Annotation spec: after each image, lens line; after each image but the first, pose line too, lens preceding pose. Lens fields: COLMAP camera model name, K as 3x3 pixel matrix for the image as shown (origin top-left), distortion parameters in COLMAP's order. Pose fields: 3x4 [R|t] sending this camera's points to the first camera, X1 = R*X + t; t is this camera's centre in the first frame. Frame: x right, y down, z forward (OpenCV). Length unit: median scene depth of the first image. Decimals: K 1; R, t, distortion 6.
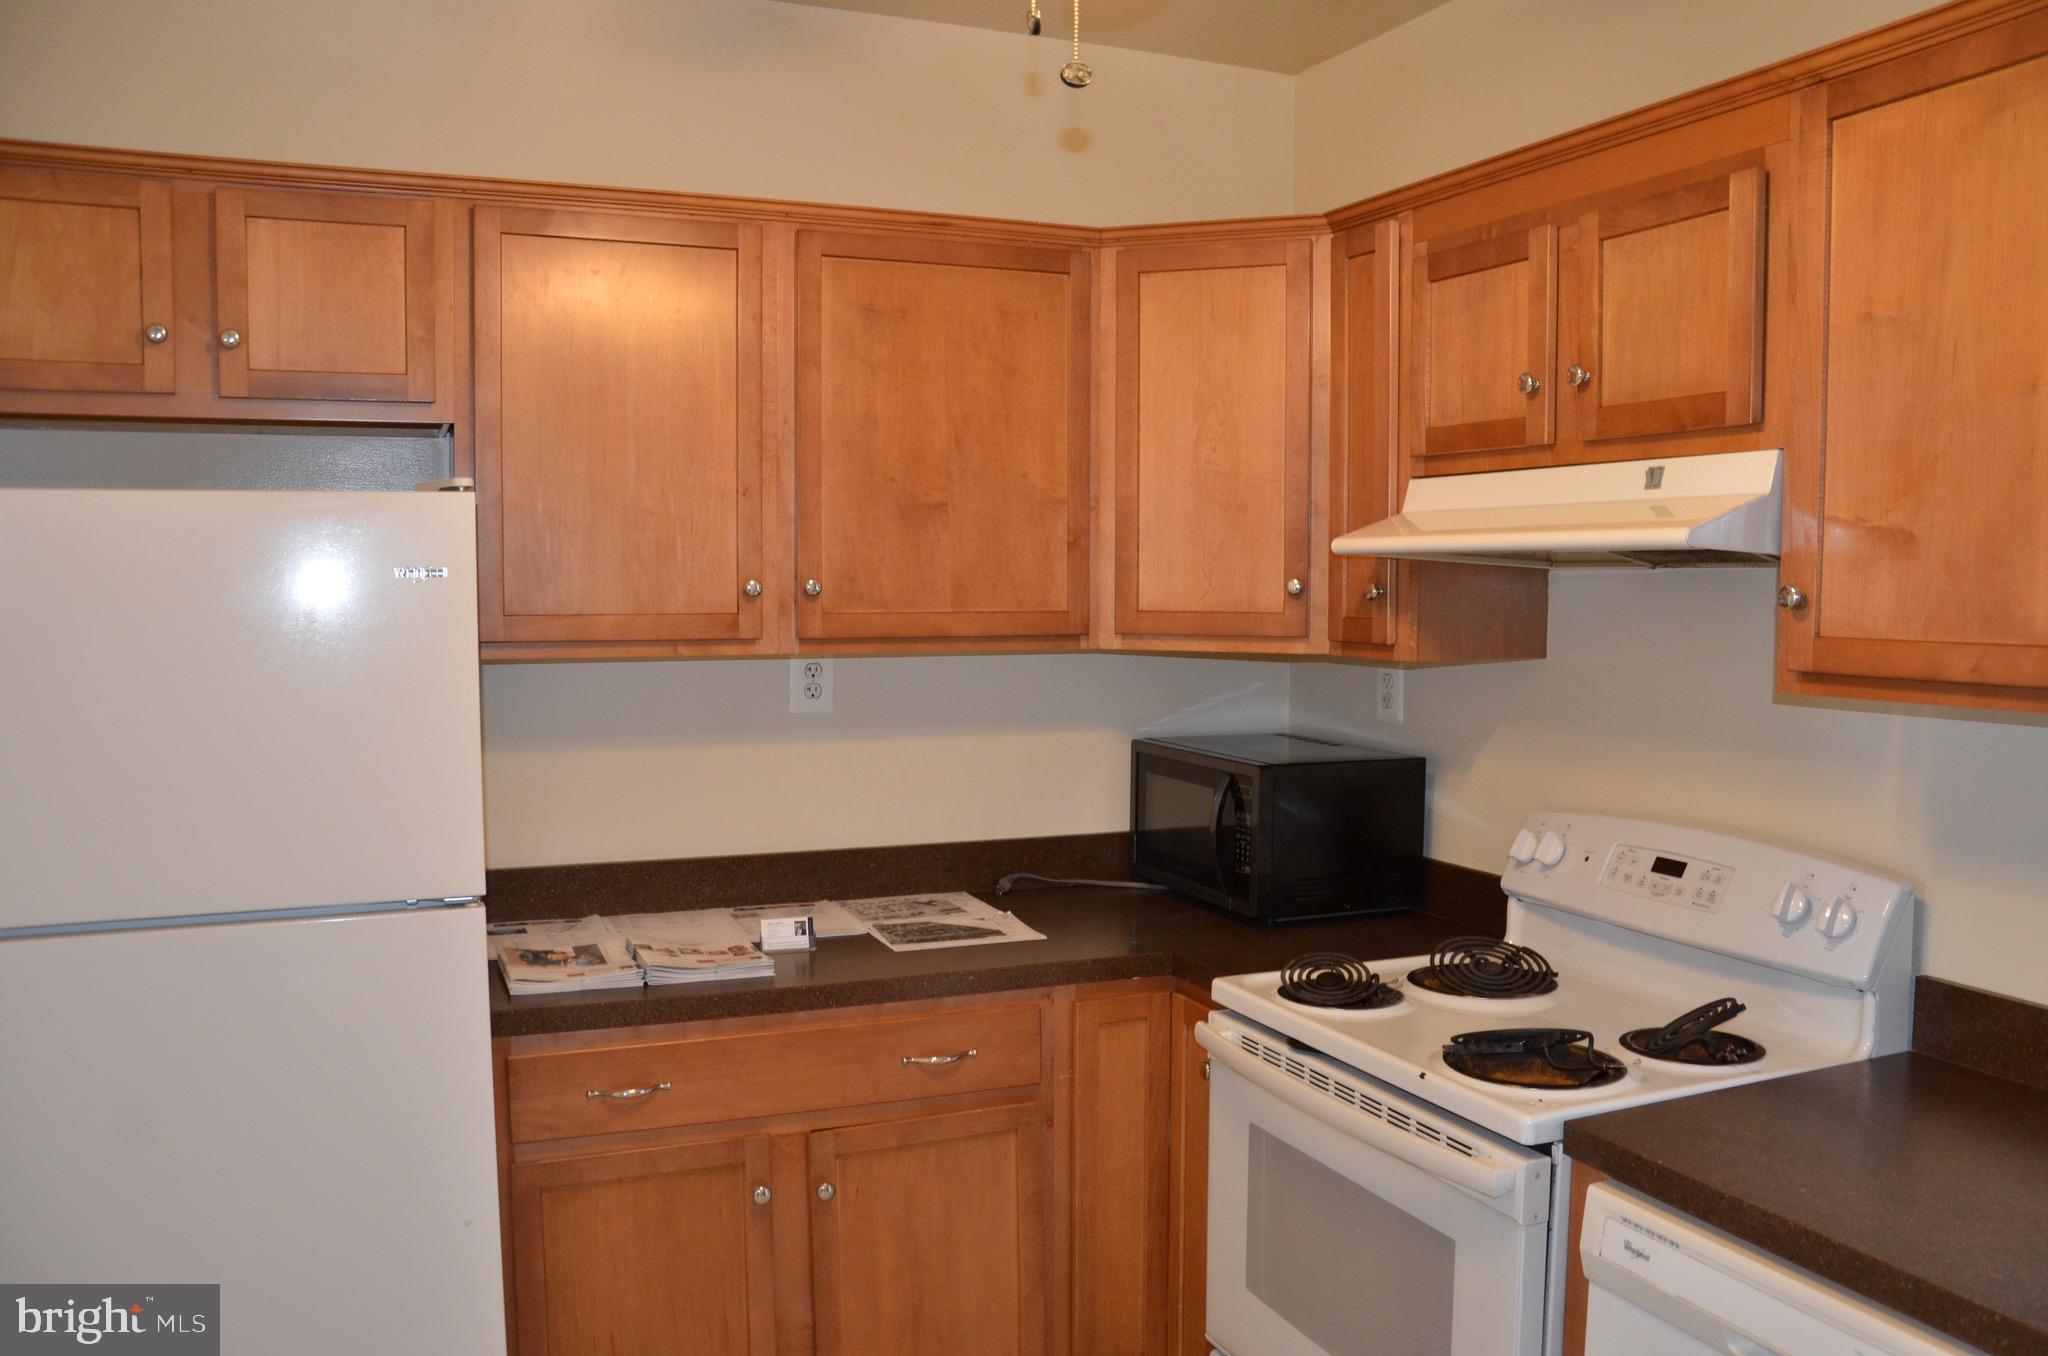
lens RADIAL K [[1637.1, 0, 1024.0], [0, 1637.1, 678.0], [0, 0, 1]] dist [-0.151990, 0.134764]
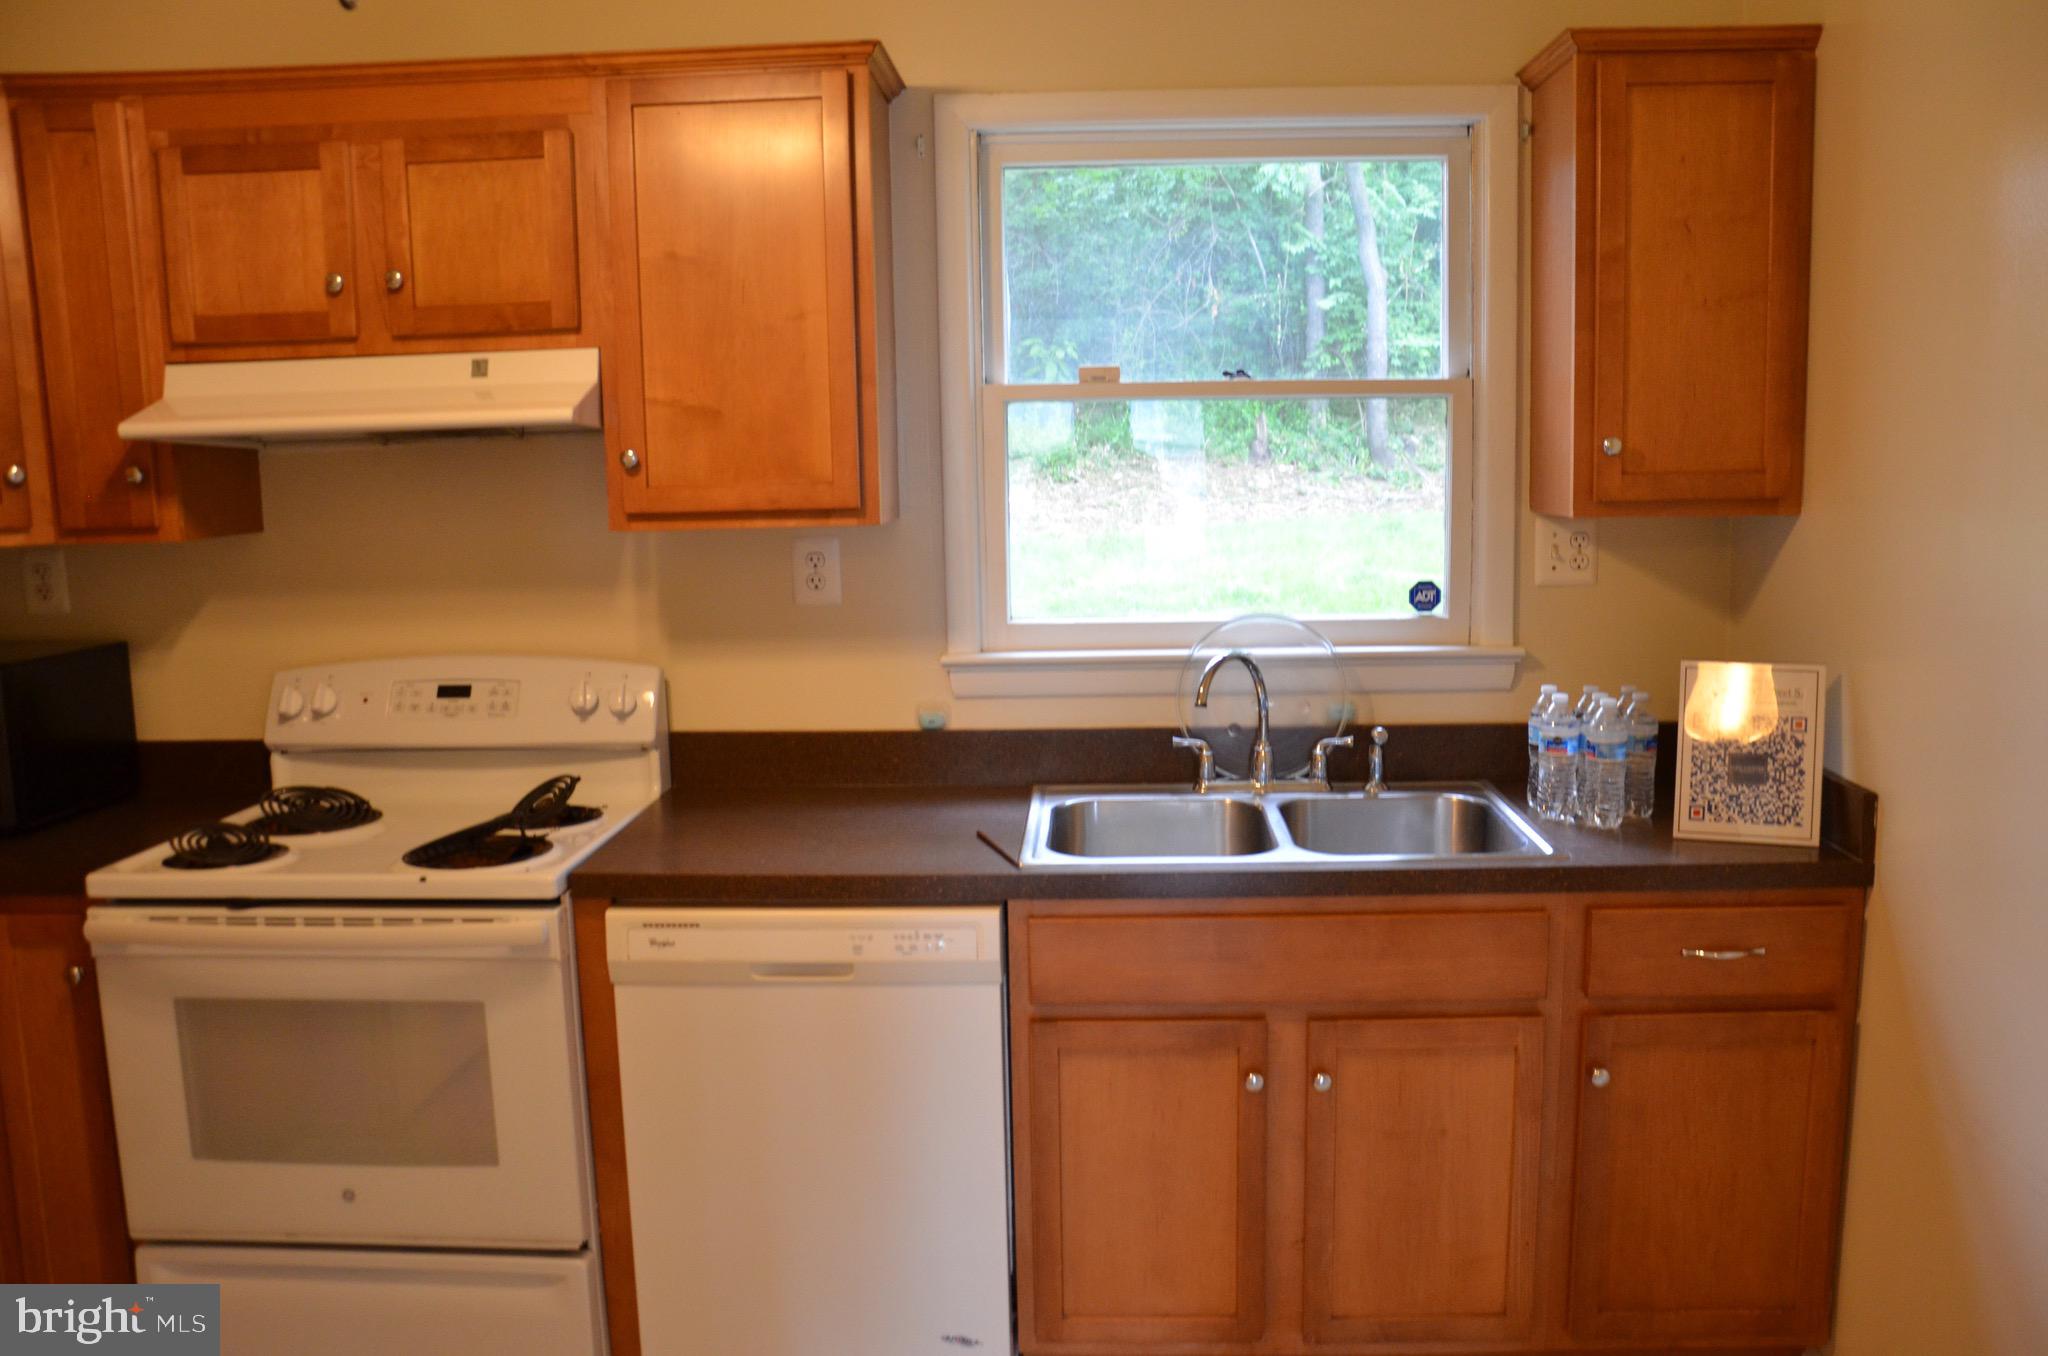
lens RADIAL K [[1637.1, 0, 1024.0], [0, 1637.1, 678.0], [0, 0, 1]] dist [-0.151990, 0.134764]
pose [[0.445560, -0.138872, 0.884416, -0.514731], [0.075474, 0.990205, 0.117460, -0.002513], [-0.892065, 0.014415, 0.451677, 0.070246]]
